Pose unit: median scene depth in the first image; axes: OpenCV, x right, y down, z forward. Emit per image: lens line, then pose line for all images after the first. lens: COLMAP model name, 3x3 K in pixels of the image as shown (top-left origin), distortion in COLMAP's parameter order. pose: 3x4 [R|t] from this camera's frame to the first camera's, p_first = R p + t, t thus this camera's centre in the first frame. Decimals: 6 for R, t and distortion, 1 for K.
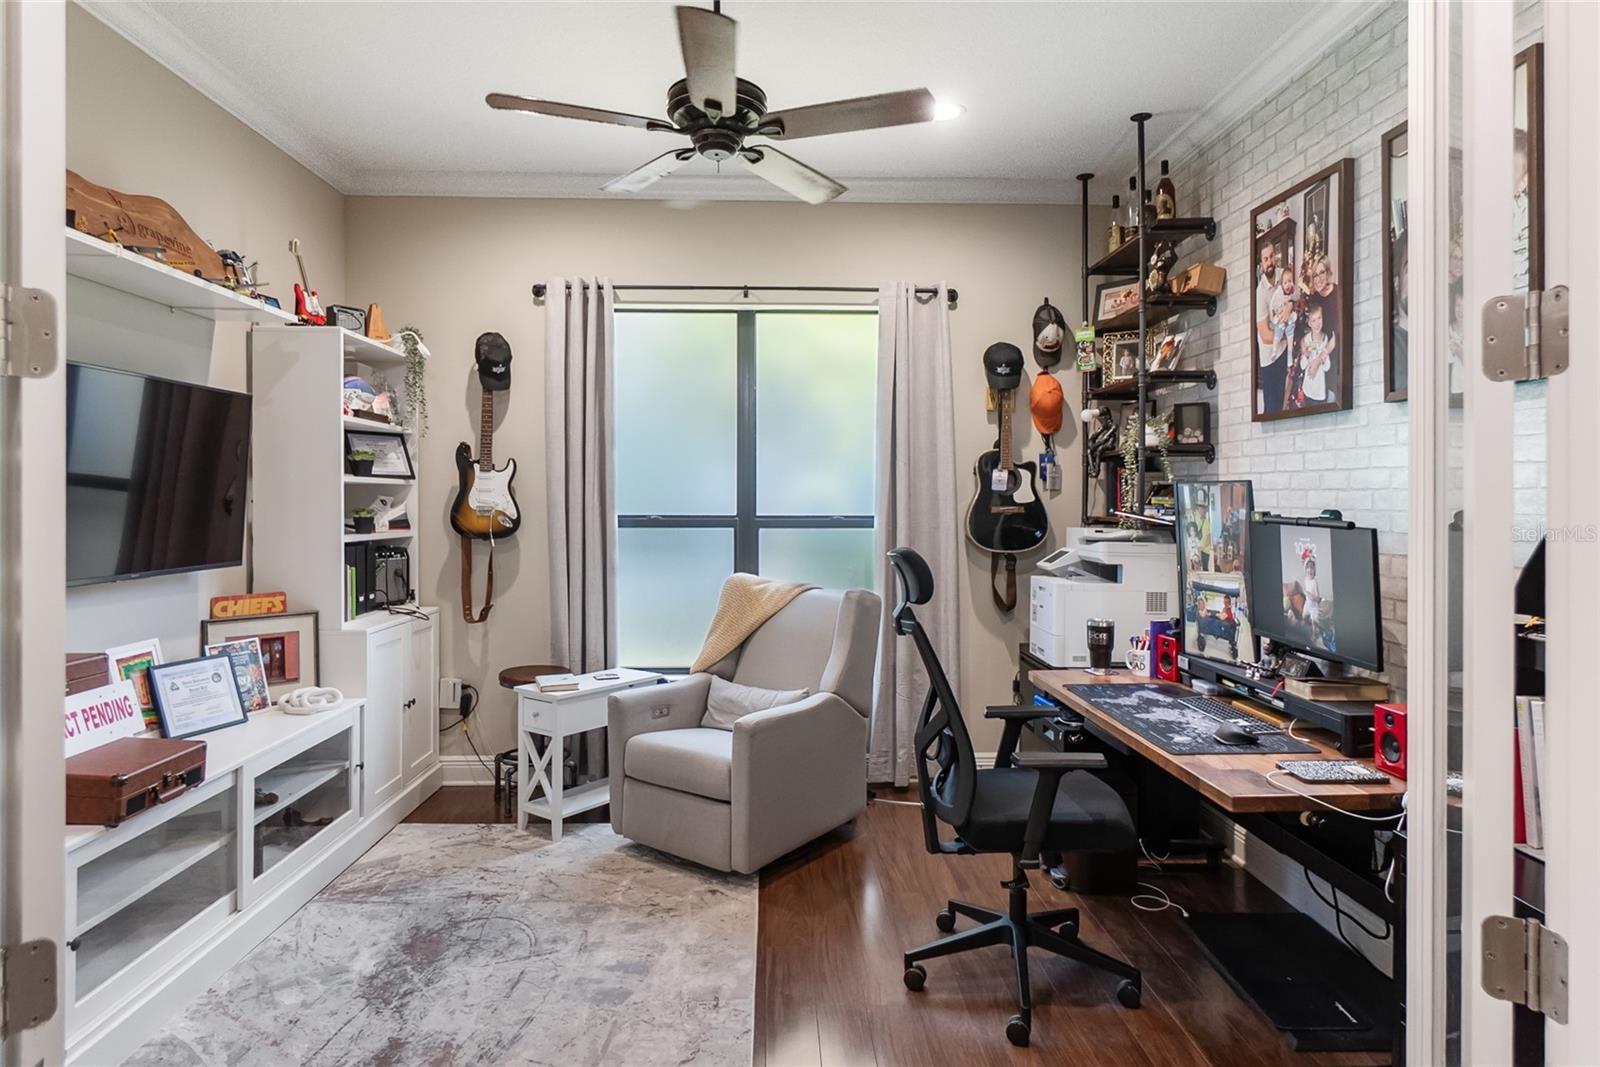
lens RADIAL K [[916.7, 0, 806.3], [0, 916.7, 521.0], [0, 0, 1]] dist [-0.003831, 0.002136]
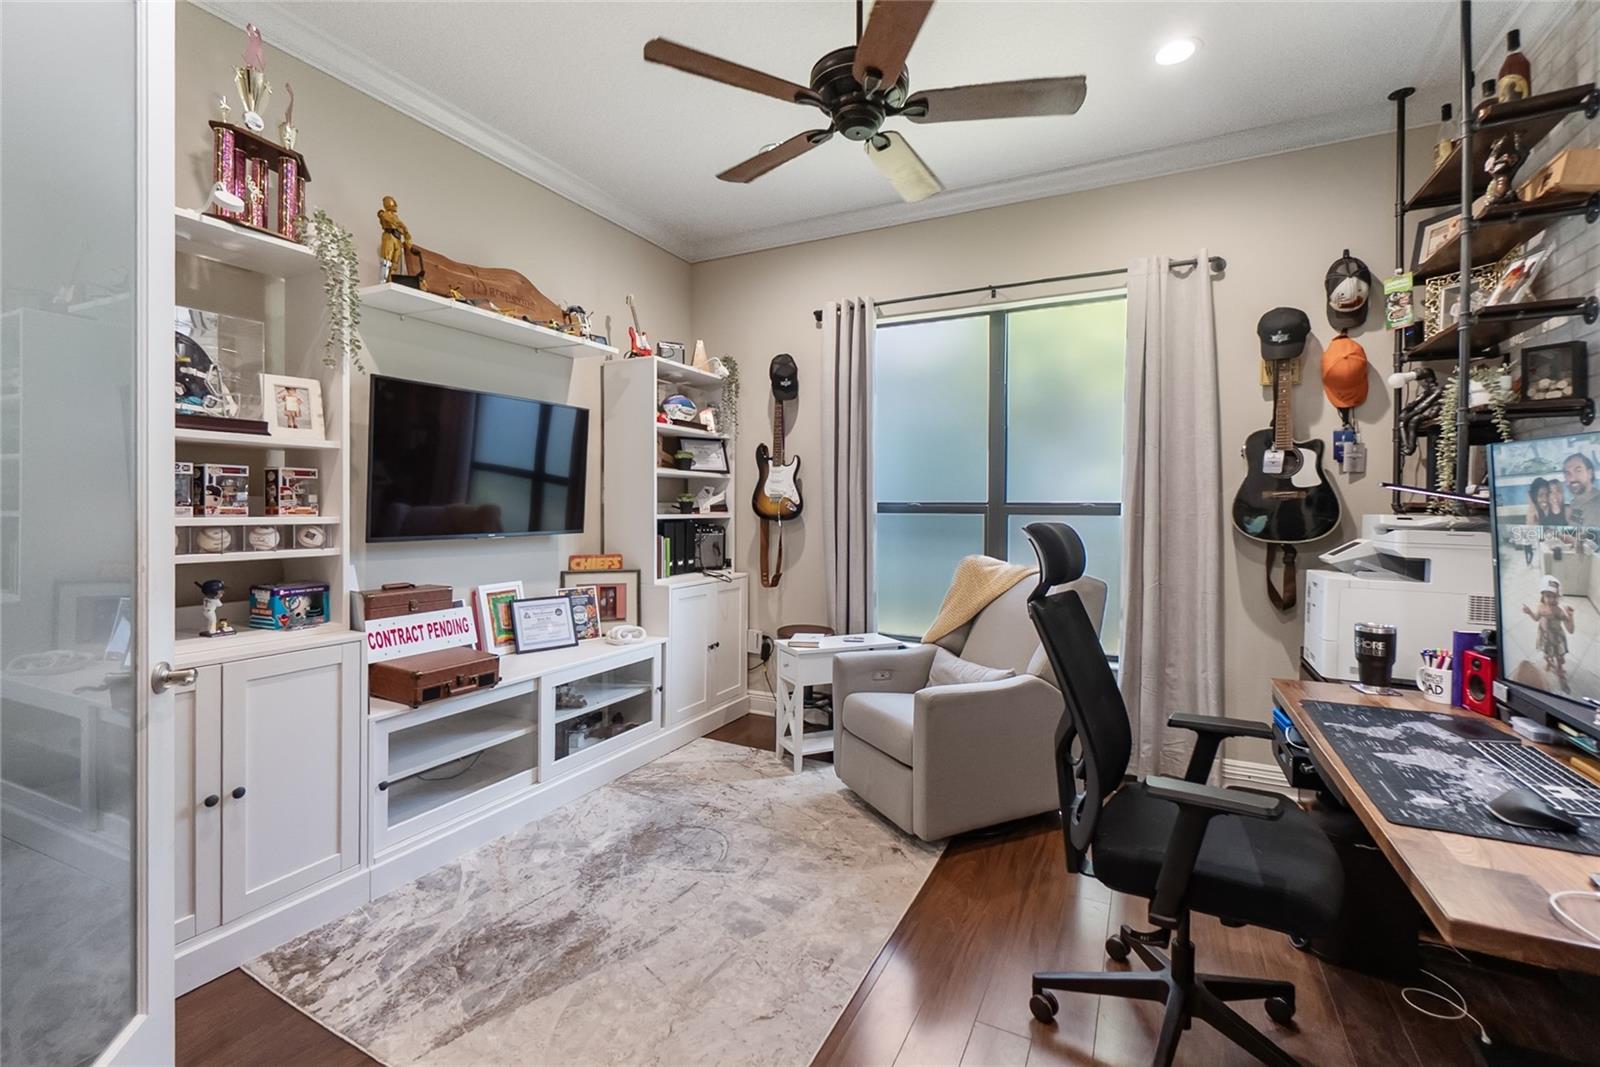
lens RADIAL K [[705.8, 0, 796.9], [0, 705.8, 524.7], [0, 0, 1]] dist [-0.007007, 0.001581]
pose [[0.871682, 0.015211, -0.489836, 0.170791], [-0.014040, 0.999883, 0.006064, 0.022875], [0.489871, 0.001592, 0.871793, 0.208600]]
